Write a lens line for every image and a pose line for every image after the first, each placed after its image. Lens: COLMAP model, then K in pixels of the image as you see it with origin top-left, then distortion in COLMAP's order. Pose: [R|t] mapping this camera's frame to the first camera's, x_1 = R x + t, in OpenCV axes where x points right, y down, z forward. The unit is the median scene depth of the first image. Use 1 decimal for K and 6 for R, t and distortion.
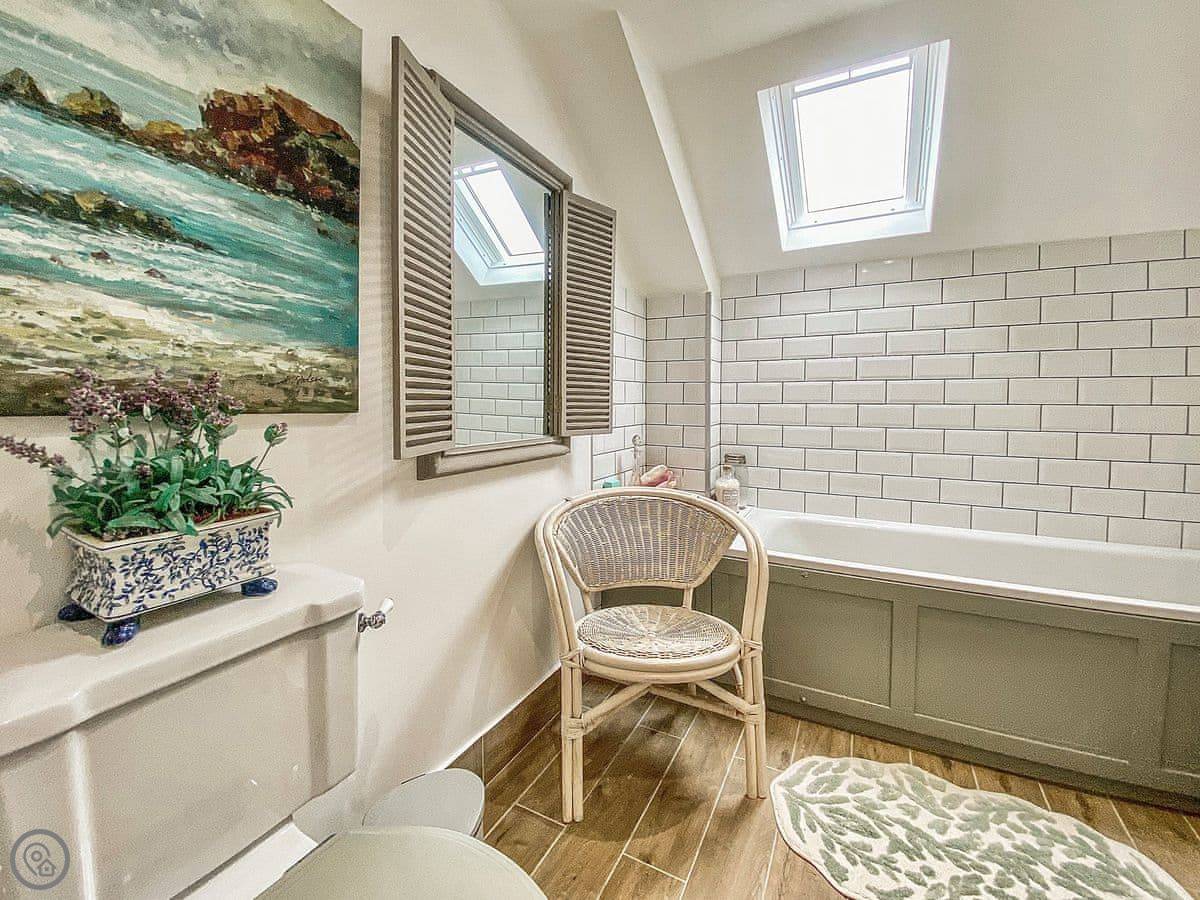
lens RADIAL K [[516.1, 0, 597.8], [0, 516.1, 446.7], [0, 0, 1]] dist [-0.005048, -0.003474]
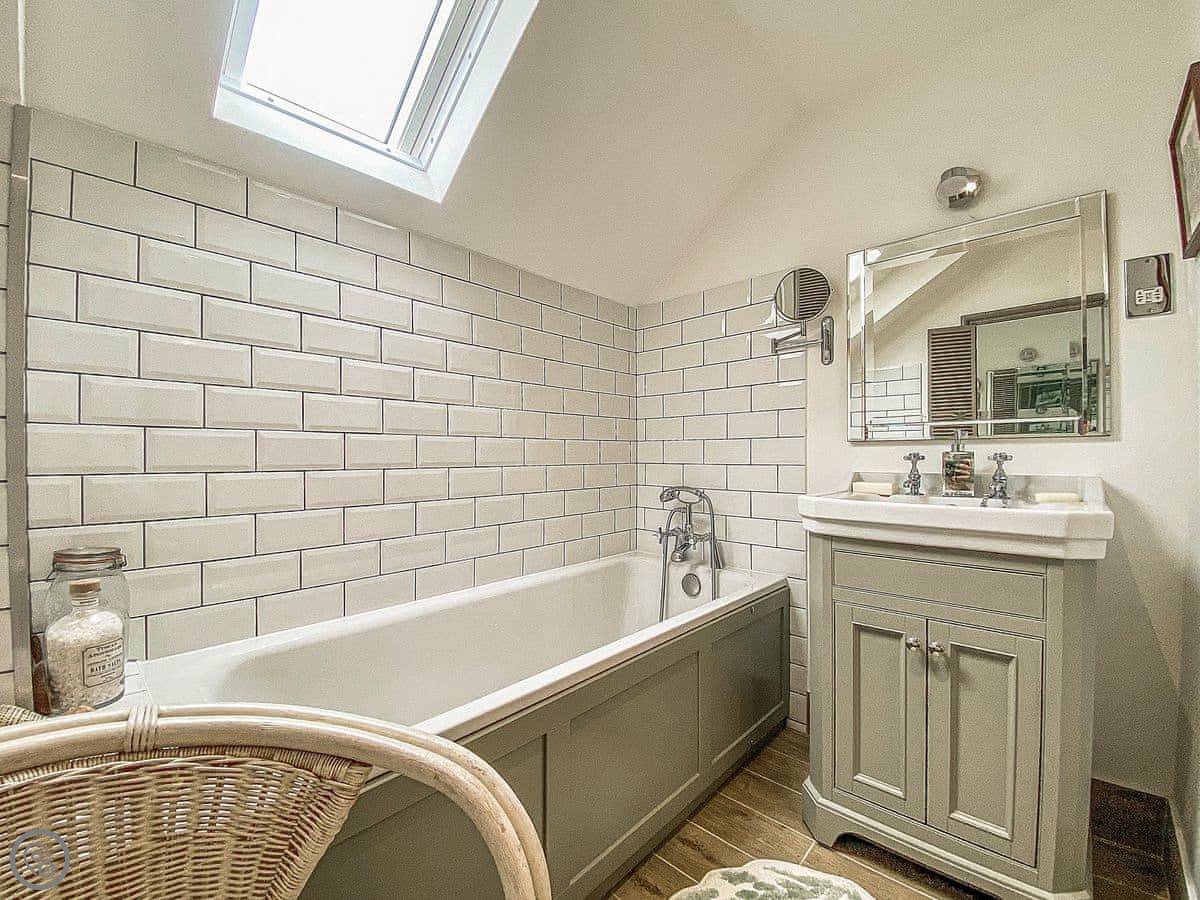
lens RADIAL K [[516.1, 0, 602.4], [0, 516.1, 450.9], [0, 0, 1]] dist [-0.005048, -0.003474]
pose [[0.253898, 0.000661, 0.967231, -0.018877], [0.081917, 0.996392, -0.022184, -0.022762], [-0.963756, 0.084865, 0.252927, 0.585815]]
